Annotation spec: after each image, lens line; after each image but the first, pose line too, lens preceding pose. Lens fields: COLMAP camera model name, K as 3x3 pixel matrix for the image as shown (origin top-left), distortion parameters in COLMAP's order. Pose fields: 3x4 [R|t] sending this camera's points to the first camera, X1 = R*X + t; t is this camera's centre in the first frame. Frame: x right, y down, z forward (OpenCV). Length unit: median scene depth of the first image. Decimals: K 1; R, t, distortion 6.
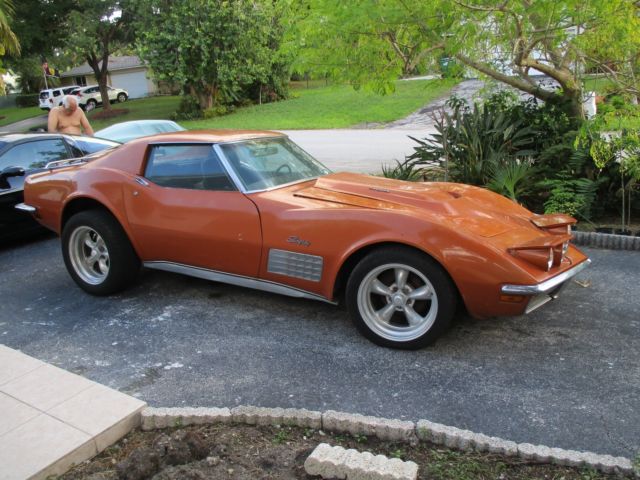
lens RADIAL K [[585.0, 0, 305.9], [0, 585.0, 240.1], [0, 0, 1]] dist [-0.021910, -0.009219]
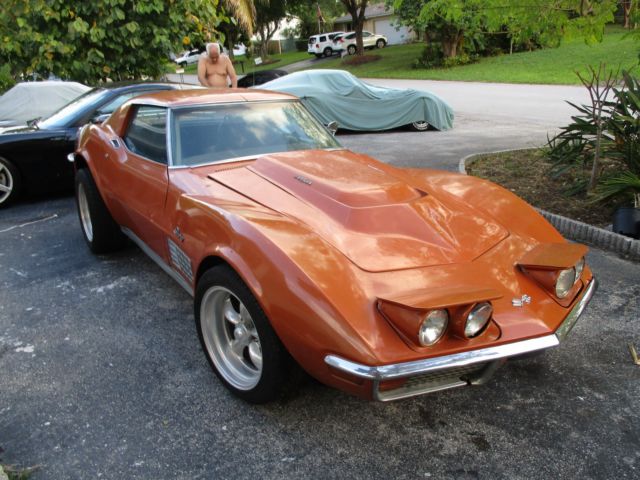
lens RADIAL K [[565.6, 0, 315.1], [0, 565.6, 240.7], [0, 0, 1]] dist [-0.037599, -0.004397]
pose [[0.893175, 0.154993, -0.422156, 0.070106], [-0.112884, 0.985947, 0.123152, -0.015581], [0.435310, -0.062341, 0.898119, 0.051870]]
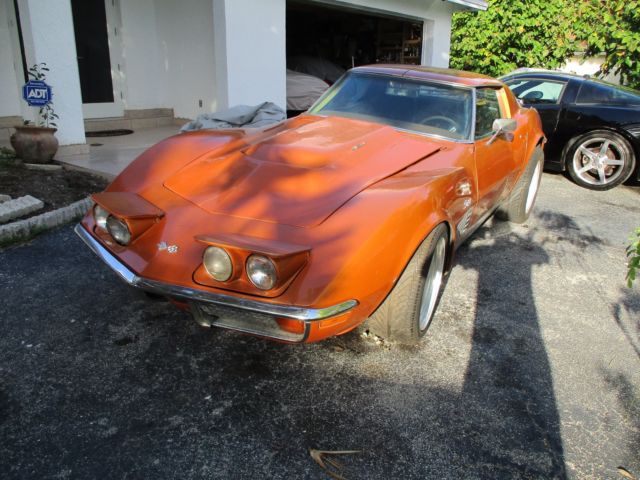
lens RADIAL K [[523.2, 0, 320.0], [0, 523.2, 240.0], [0, 0, 1]] dist [-0.031630, 0.007180]
pose [[-0.057749, 0.391152, -0.918512, 0.138268], [-0.300316, 0.870626, 0.389641, -0.040961], [0.952090, 0.298345, 0.067192, 0.158162]]
